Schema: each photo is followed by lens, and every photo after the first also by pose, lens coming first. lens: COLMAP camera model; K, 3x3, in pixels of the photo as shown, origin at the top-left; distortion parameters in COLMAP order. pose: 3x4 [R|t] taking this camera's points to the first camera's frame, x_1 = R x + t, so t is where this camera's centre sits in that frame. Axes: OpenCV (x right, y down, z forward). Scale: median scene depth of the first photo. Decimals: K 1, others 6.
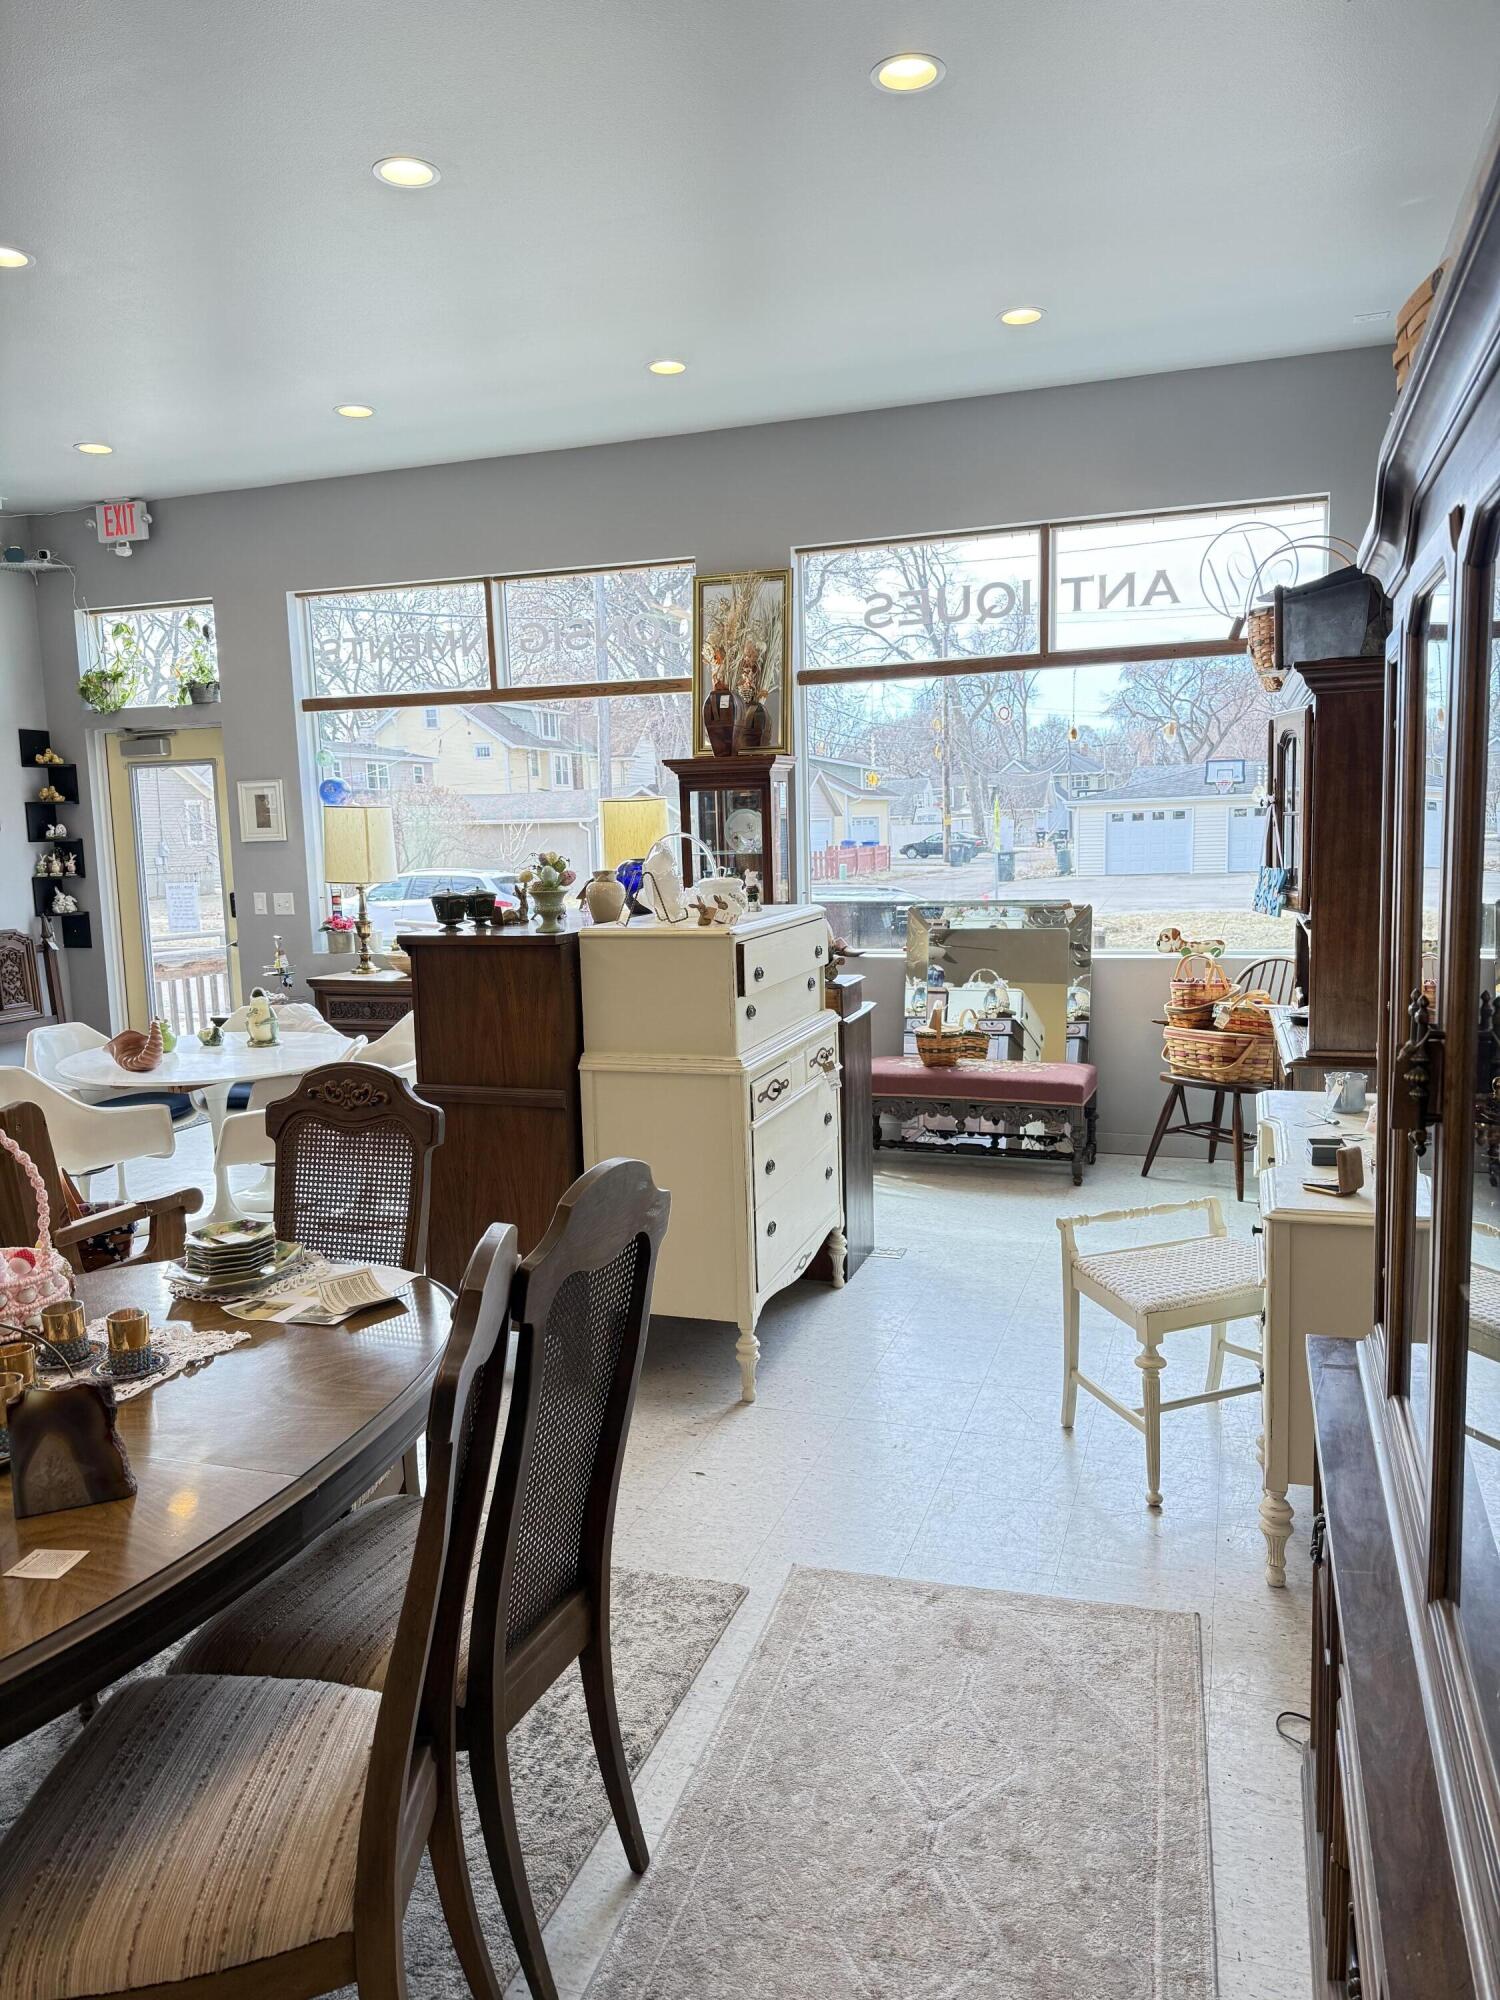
lens RADIAL K [[1410.2, 0, 750.0], [0, 1410.2, 1000.0], [0, 0, 1]] dist [-0.006679, -0.001629]
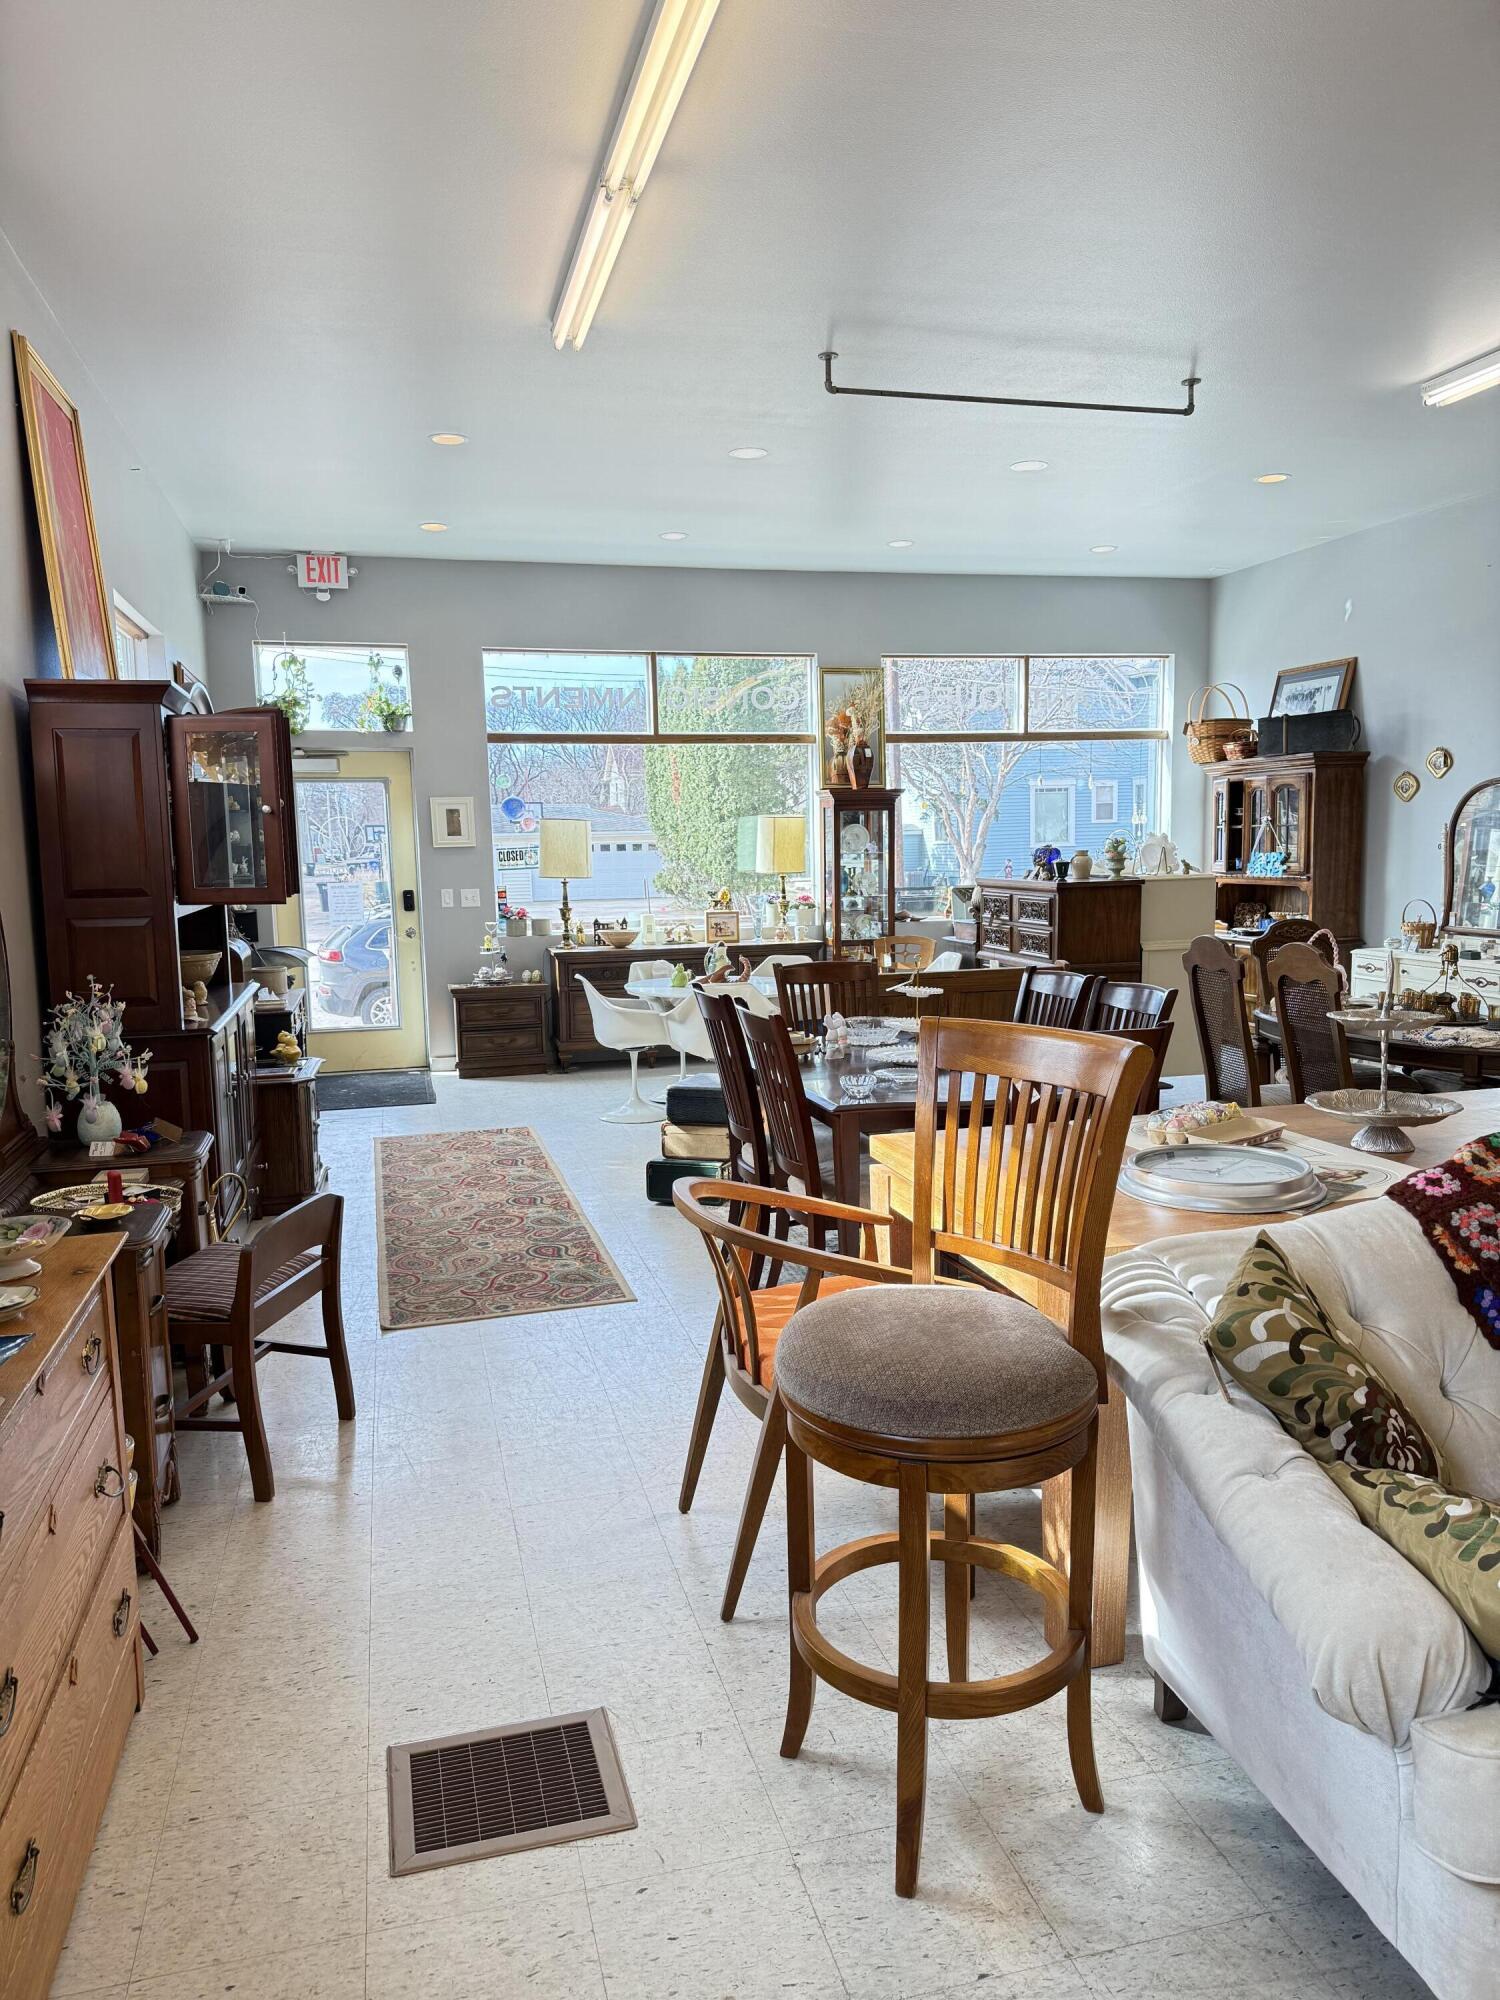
lens RADIAL K [[1391.7, 0, 750.0], [0, 1391.7, 1000.0], [0, 0, 1]] dist [0.001576, -0.003468]
pose [[0.821698, -0.057076, 0.567058, -0.832432], [0.073896, 0.997243, -0.006704, 0.046126], [-0.565113, 0.047412, 0.823650, -0.126752]]
